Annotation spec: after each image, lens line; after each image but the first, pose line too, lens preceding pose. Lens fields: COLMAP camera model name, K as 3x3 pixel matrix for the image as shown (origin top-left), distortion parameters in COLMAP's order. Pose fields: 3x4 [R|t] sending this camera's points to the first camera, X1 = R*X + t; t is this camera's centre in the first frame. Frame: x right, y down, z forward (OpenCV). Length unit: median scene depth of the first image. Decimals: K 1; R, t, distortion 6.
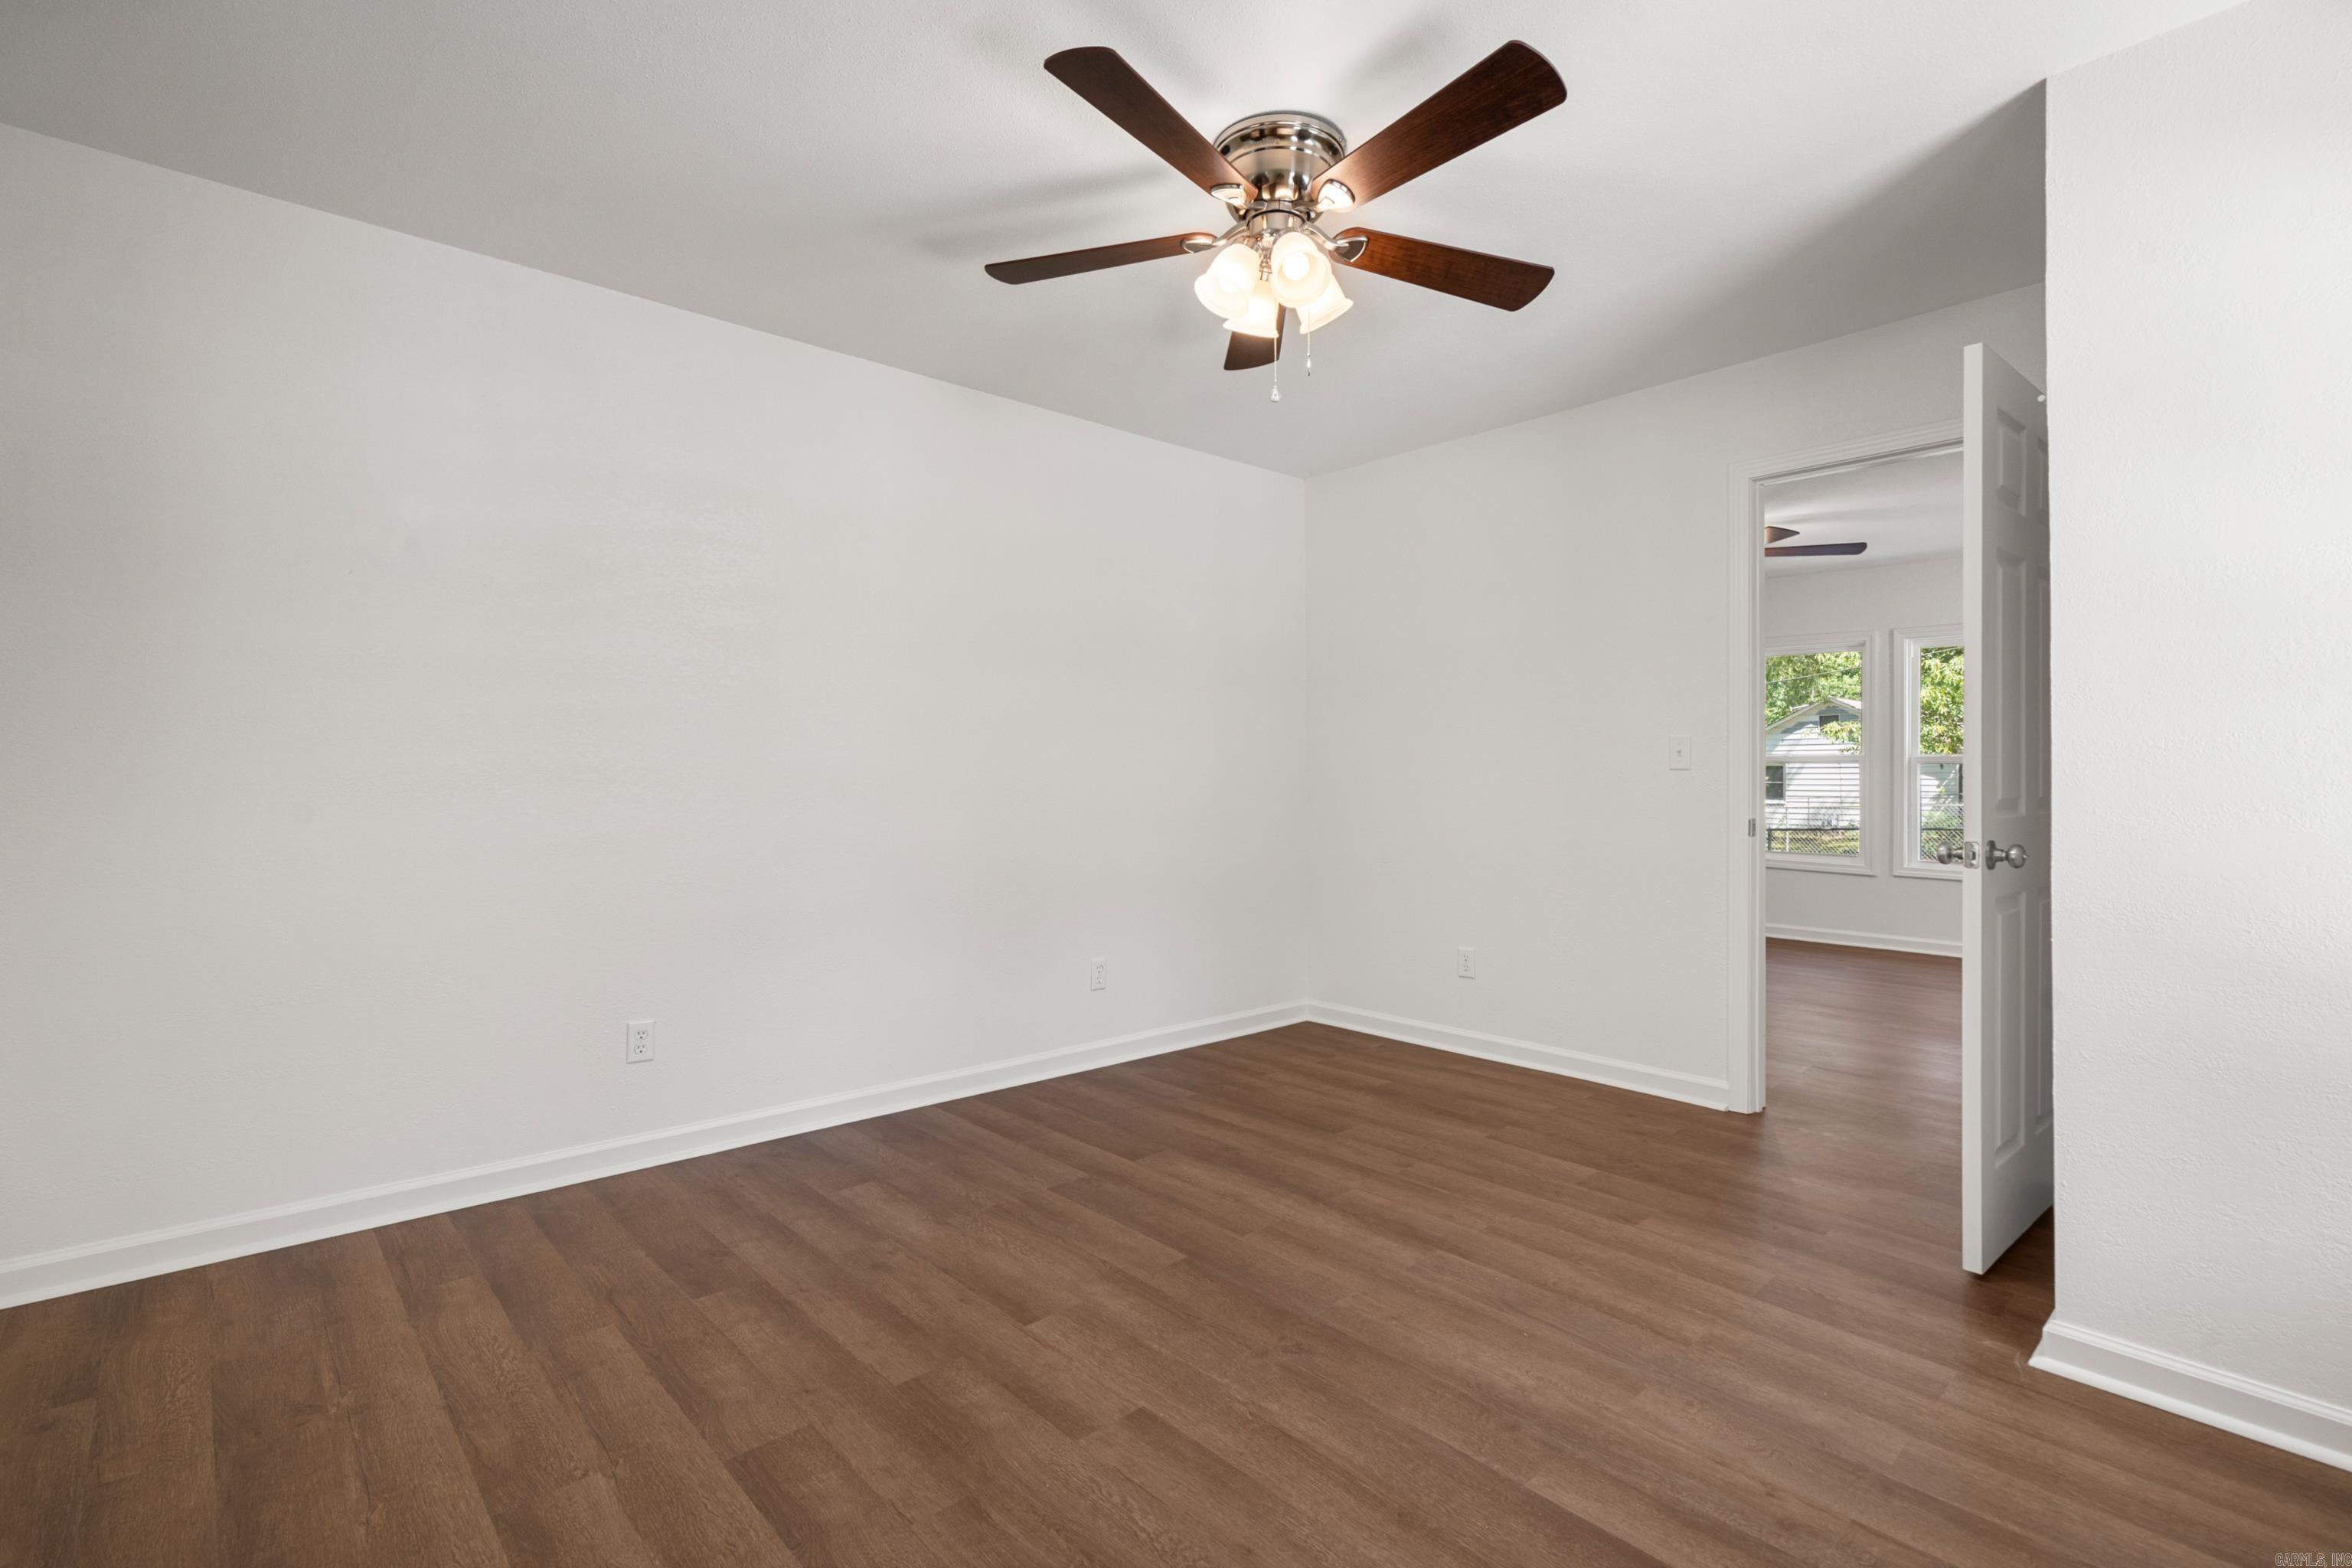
lens RADIAL K [[1077.0, 0, 1175.5], [0, 1077.0, 776.5], [0, 0, 1]] dist [0.000359, 0.000070]
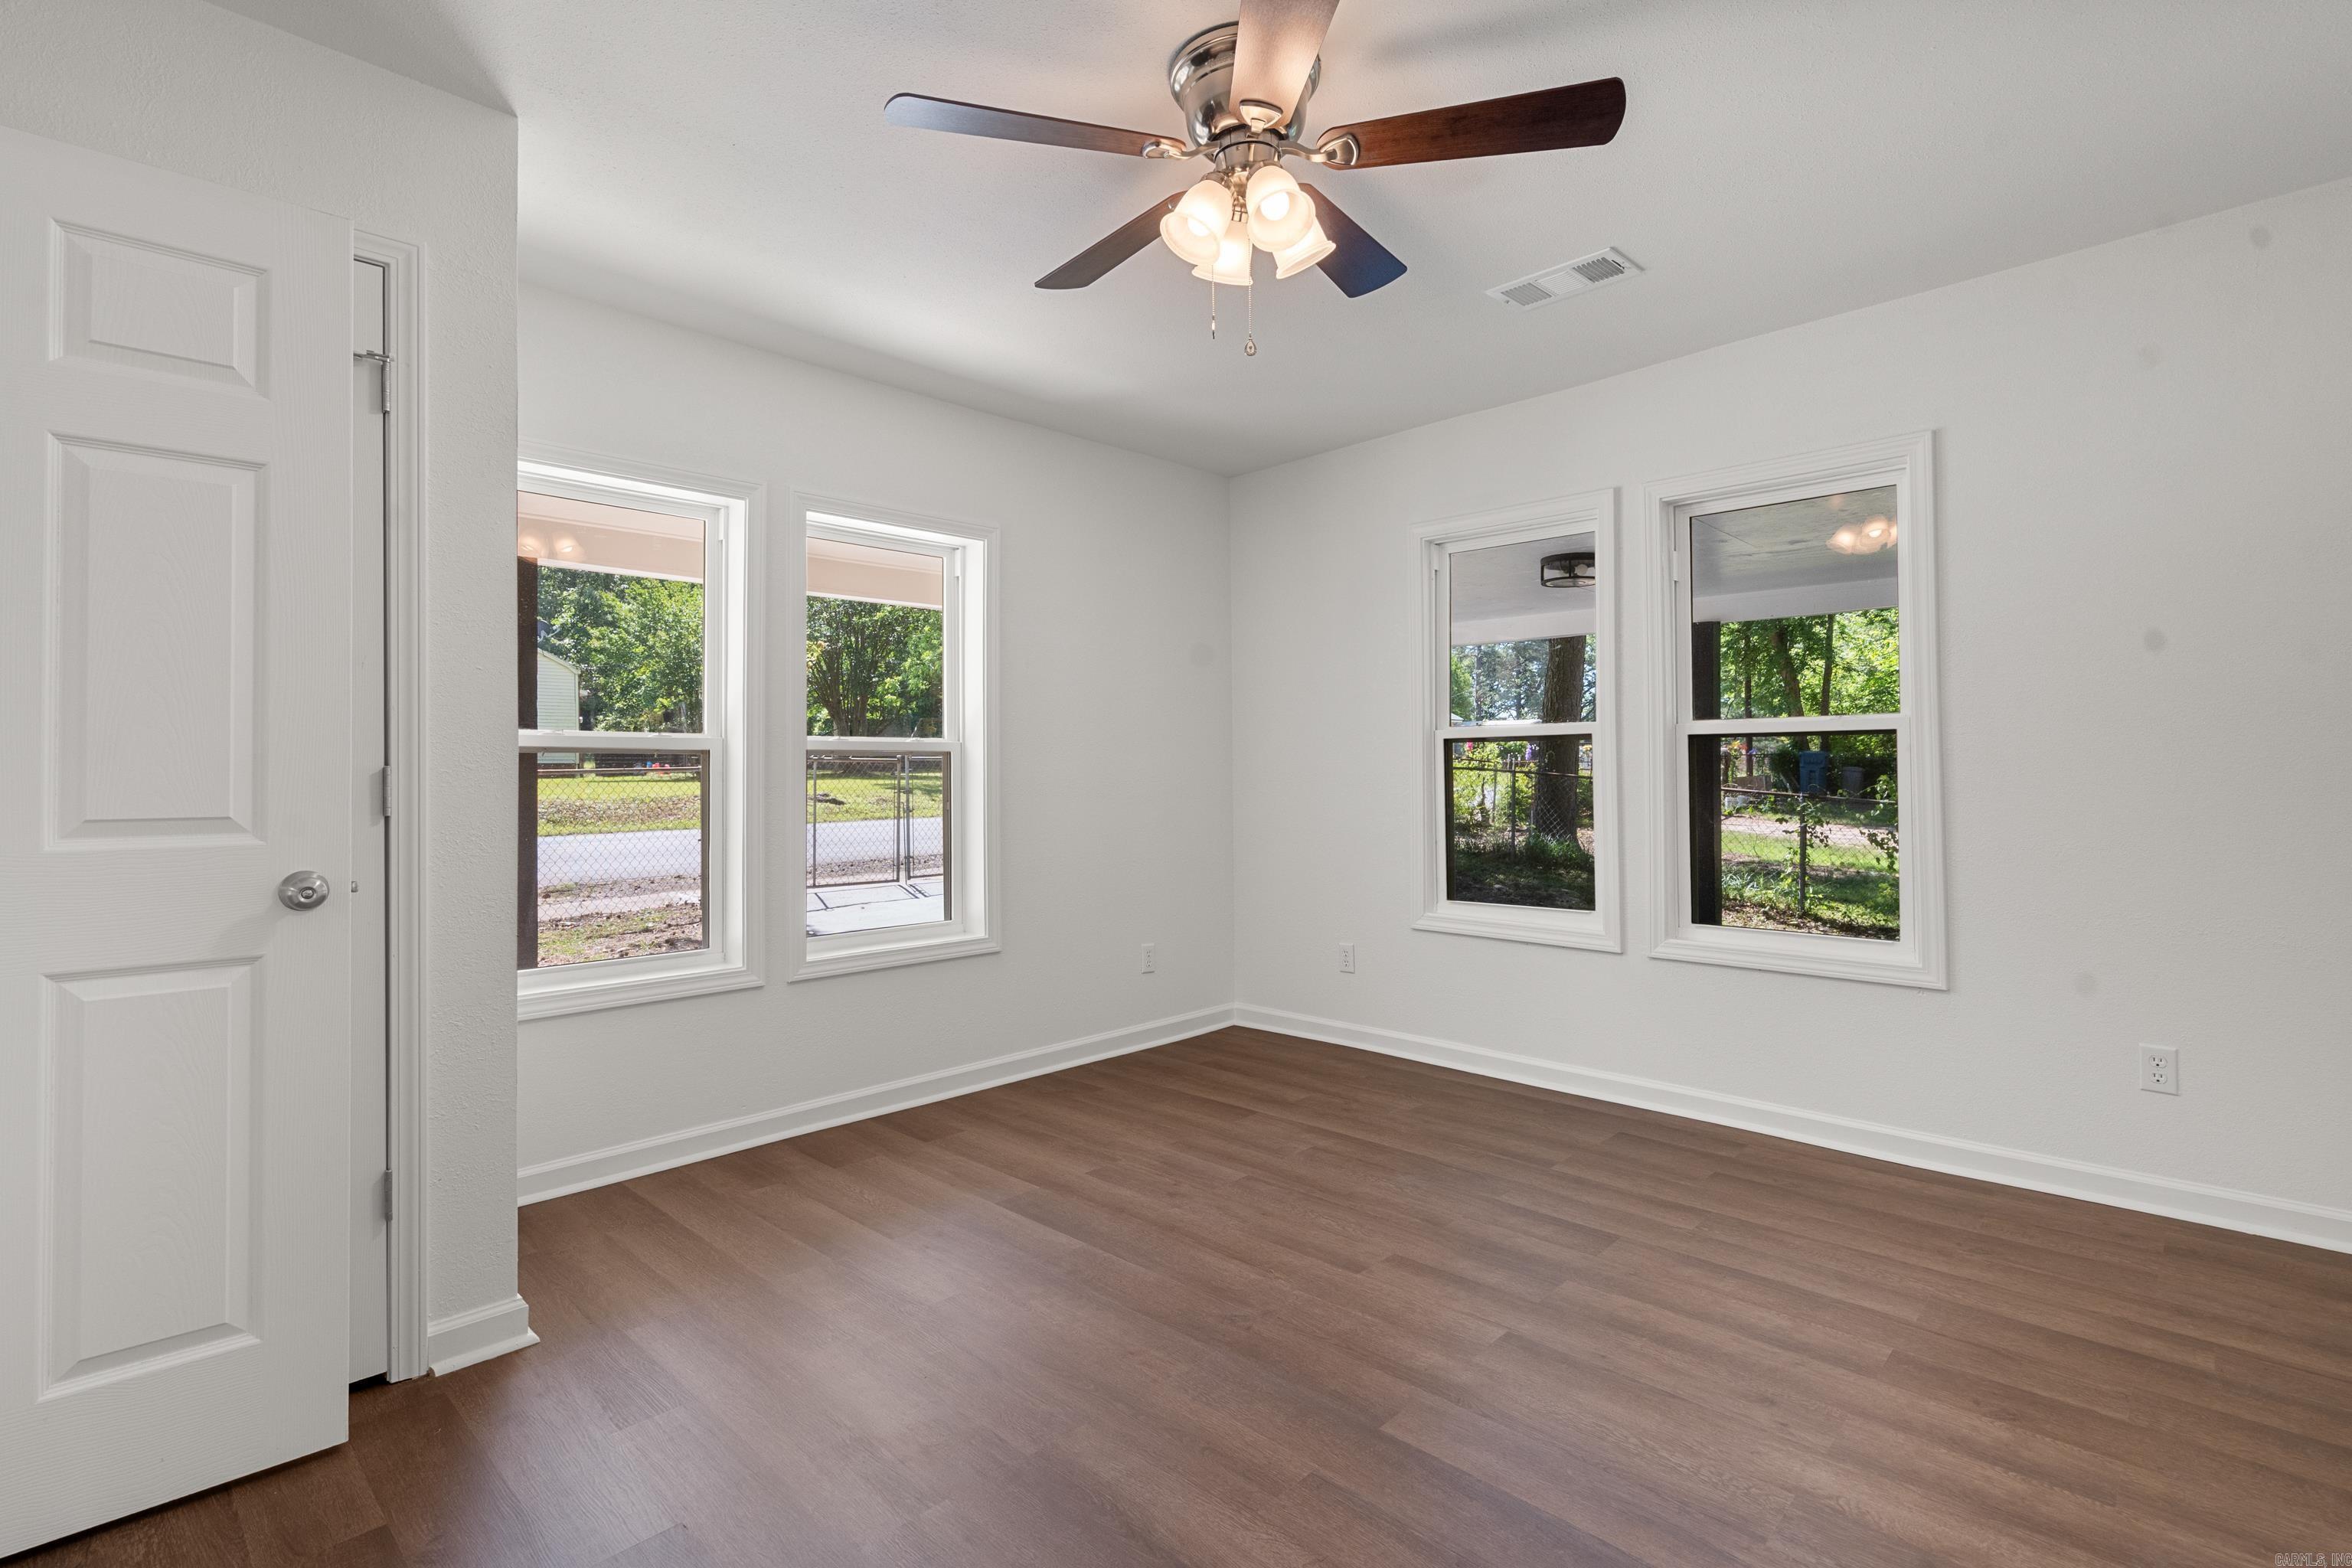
lens RADIAL K [[1077.0, 0, 1184.3], [0, 1077.0, 765.5], [0, 0, 1]] dist [0.000359, 0.000070]
pose [[-0.998453, 0.004274, -0.055438, 0.218317], [0.004539, 0.999979, -0.004655, -0.005912], [0.055417, -0.004899, -0.998451, 2.056609]]
